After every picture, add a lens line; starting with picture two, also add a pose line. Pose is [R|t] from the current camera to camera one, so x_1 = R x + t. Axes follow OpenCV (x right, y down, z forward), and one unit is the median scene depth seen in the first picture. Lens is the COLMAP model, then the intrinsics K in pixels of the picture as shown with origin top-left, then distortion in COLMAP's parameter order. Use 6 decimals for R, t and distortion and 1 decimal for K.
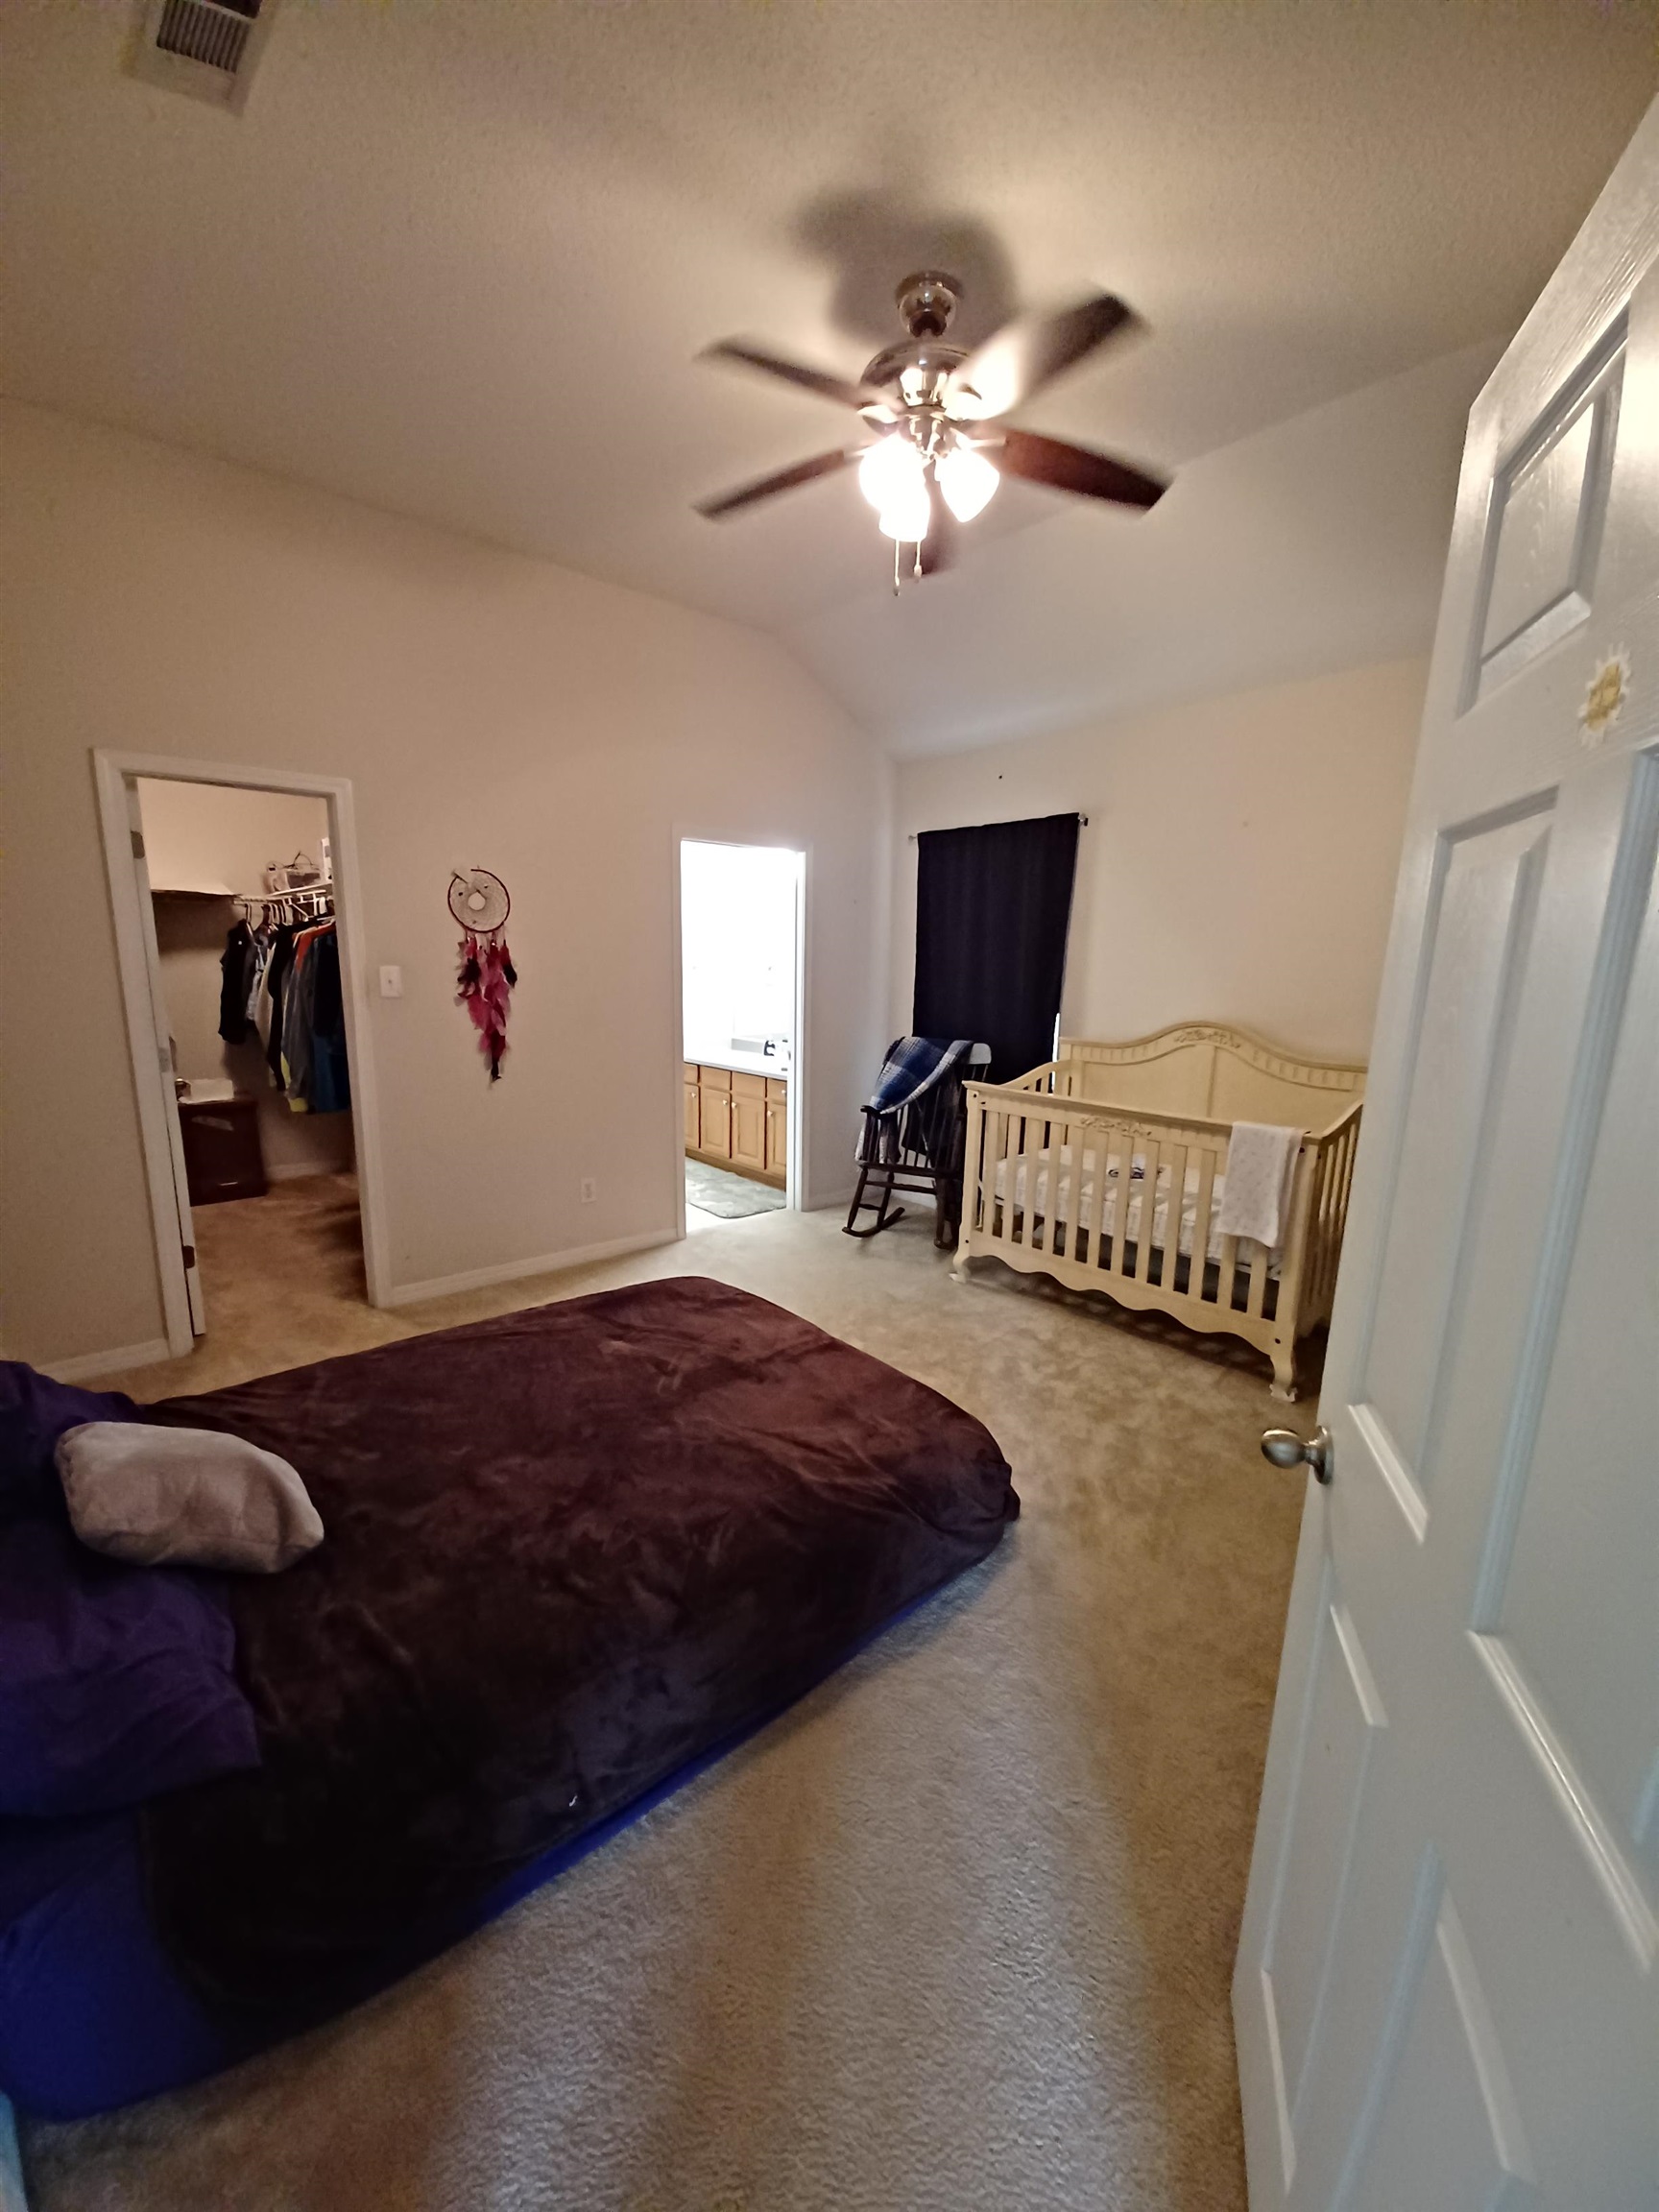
lens RADIAL K [[851.6, 0, 829.5], [0, 851.6, 1106.0], [0, 0, 1]] dist [0.025884, -0.015457]
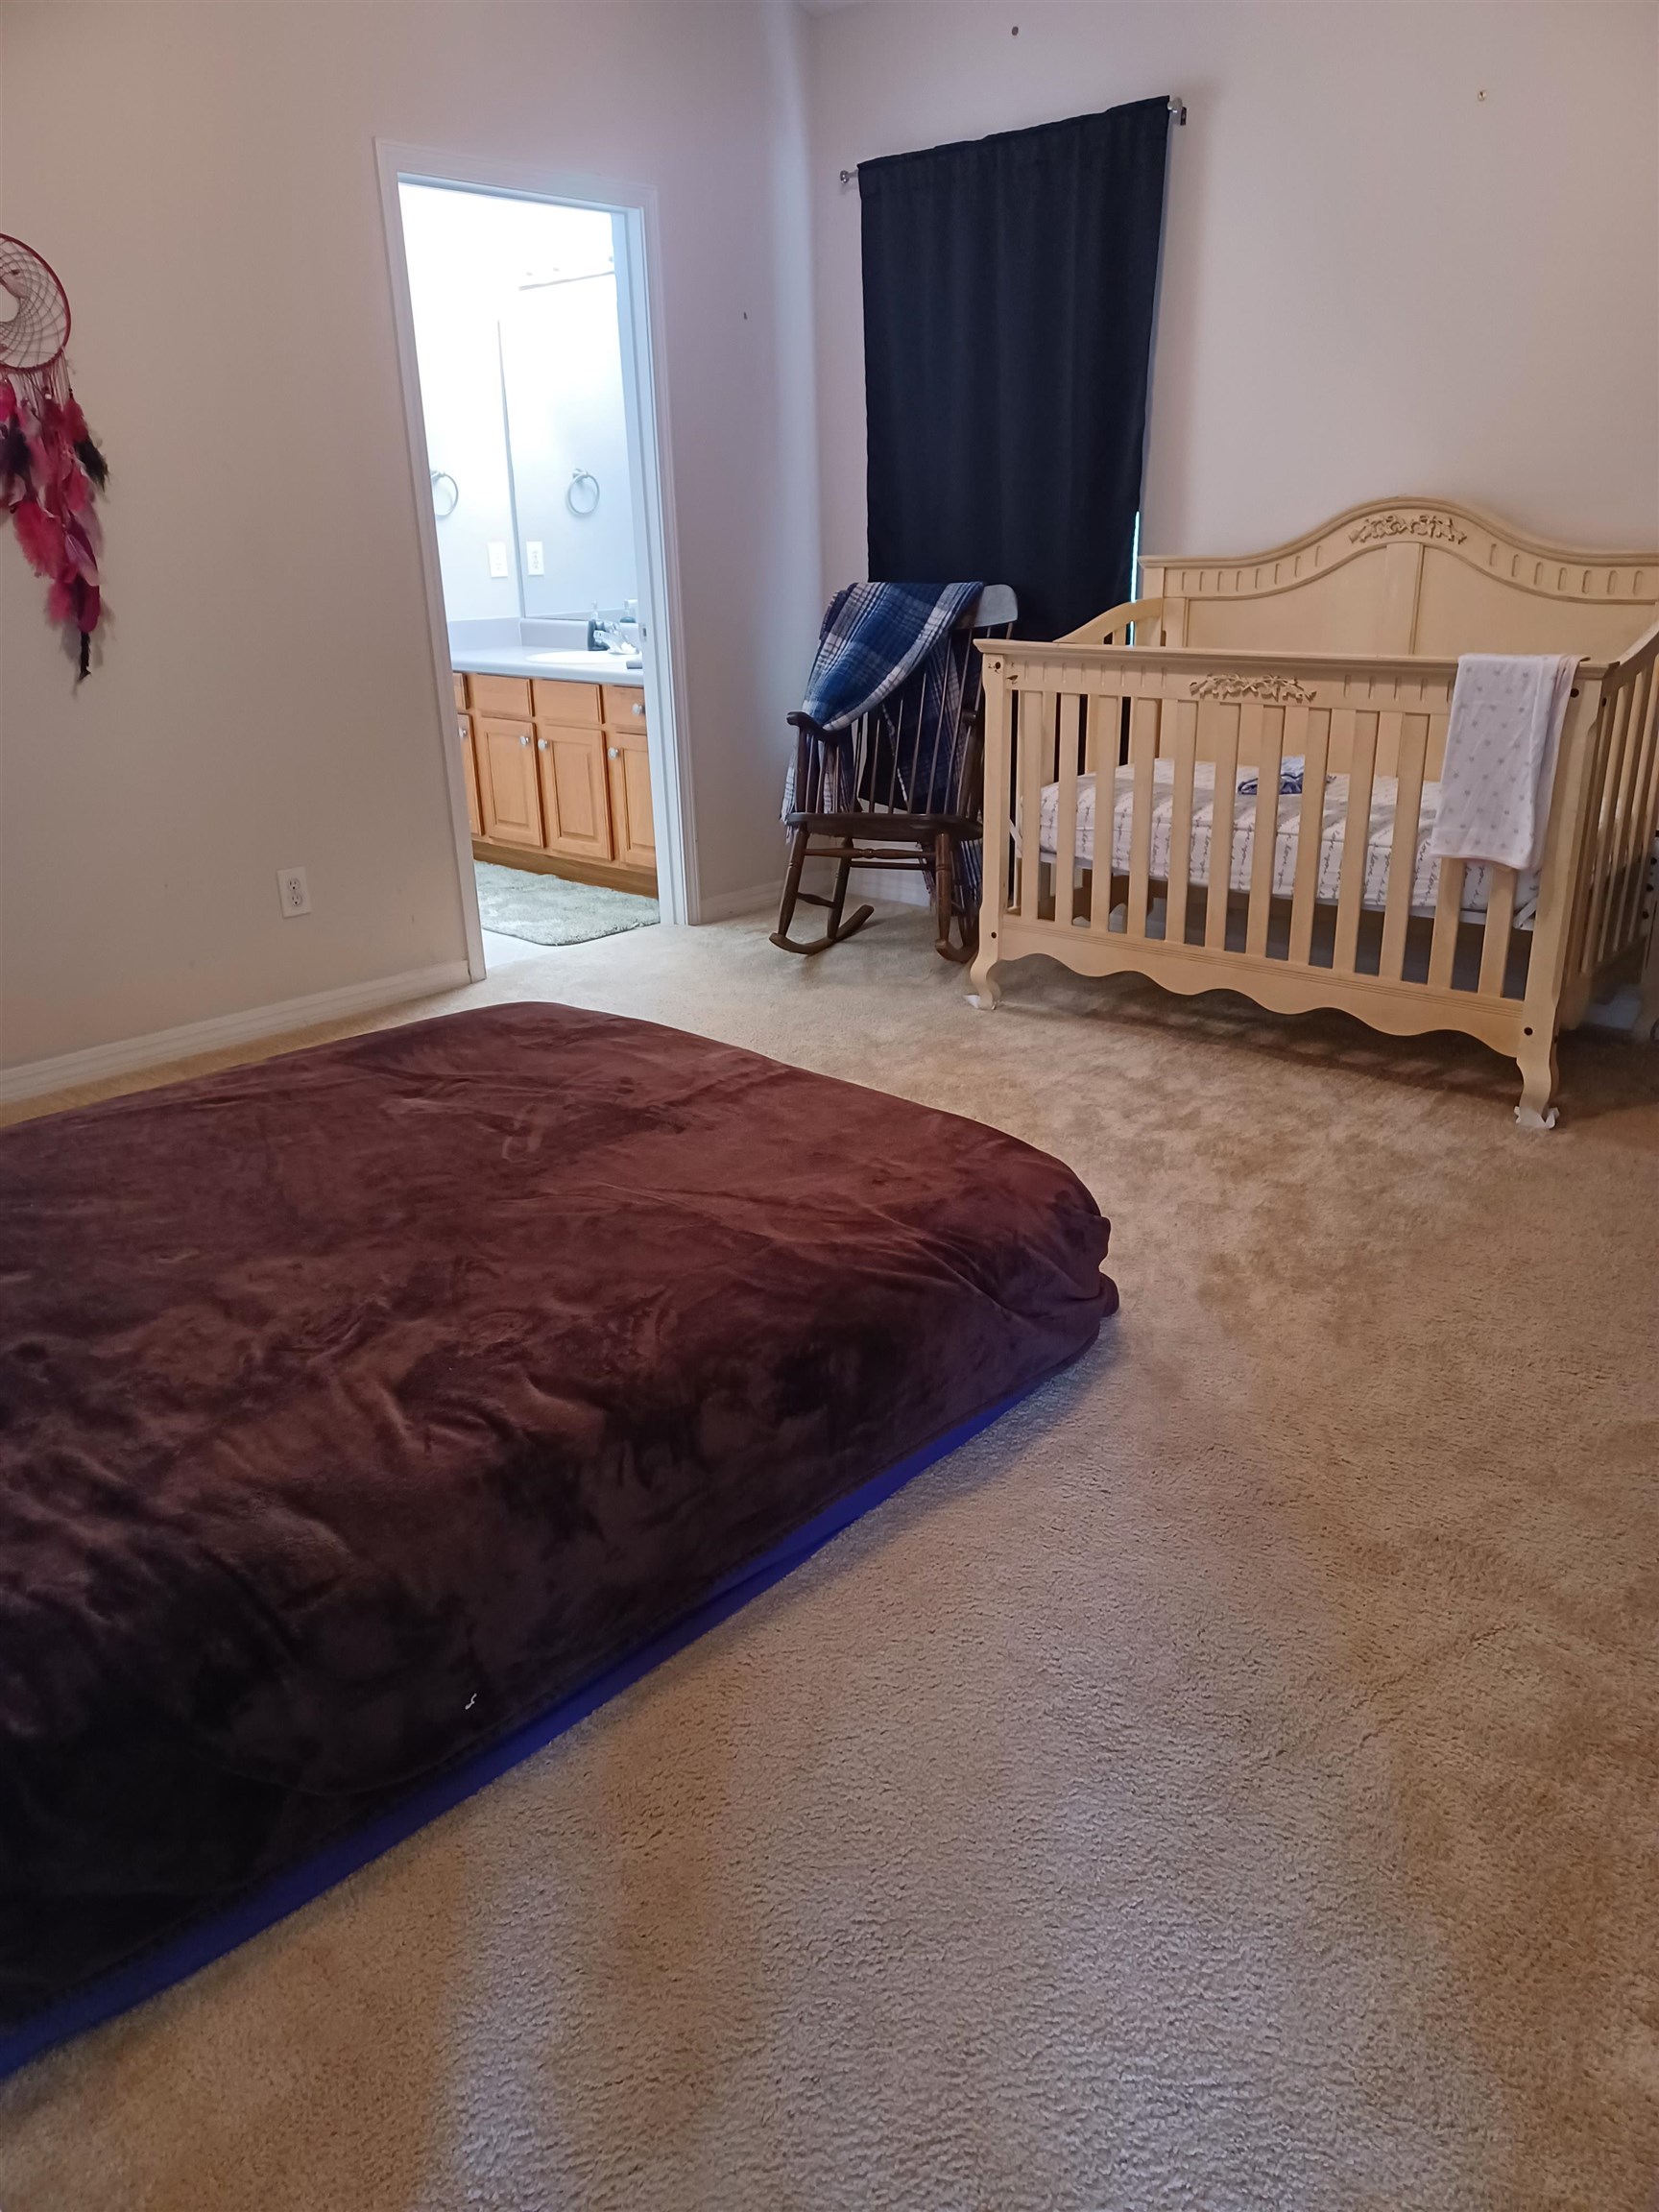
lens RADIAL K [[1592.7, 0, 829.5], [0, 1592.7, 1106.0], [0, 0, 1]] dist [0.114747, -0.166188]
pose [[0.993416, -0.079288, 0.082698, -0.058123], [0.064906, 0.984317, 0.164036, 0.115782], [-0.094408, -0.157588, 0.982982, -0.067274]]
